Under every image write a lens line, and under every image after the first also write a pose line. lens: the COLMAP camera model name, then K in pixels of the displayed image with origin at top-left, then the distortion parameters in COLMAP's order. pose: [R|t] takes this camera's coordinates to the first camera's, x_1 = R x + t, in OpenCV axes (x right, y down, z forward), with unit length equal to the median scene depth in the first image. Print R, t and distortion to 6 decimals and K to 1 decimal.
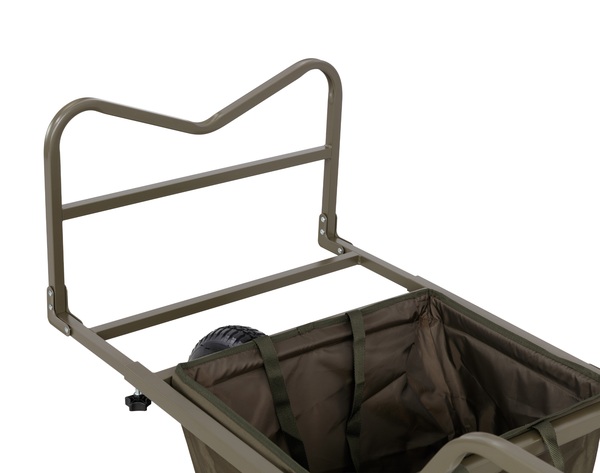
lens RADIAL K [[1286.8, 0, 296.8], [0, 1286.8, 238.4], [0, 0, 1]] dist [0.038310, 0.000000]
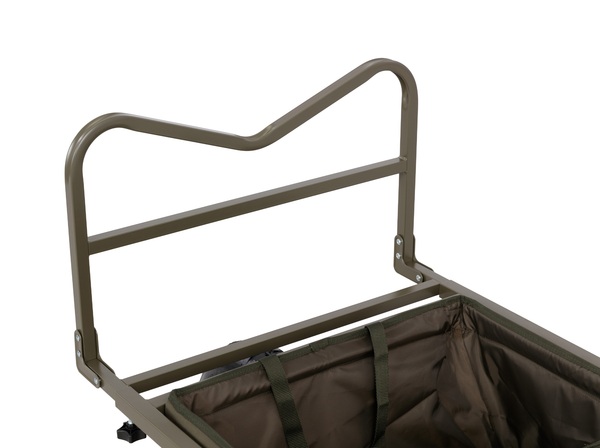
lens RADIAL K [[1221.9, 0, 300.1], [0, 1221.9, 225.4], [0, 0, 1]] dist [0.055244, 0.000000]
pose [[0.997570, -0.028234, -0.063698, 0.049263], [0.027741, 0.999578, -0.008612, -0.006092], [0.063915, 0.006824, 0.997932, 0.148780]]
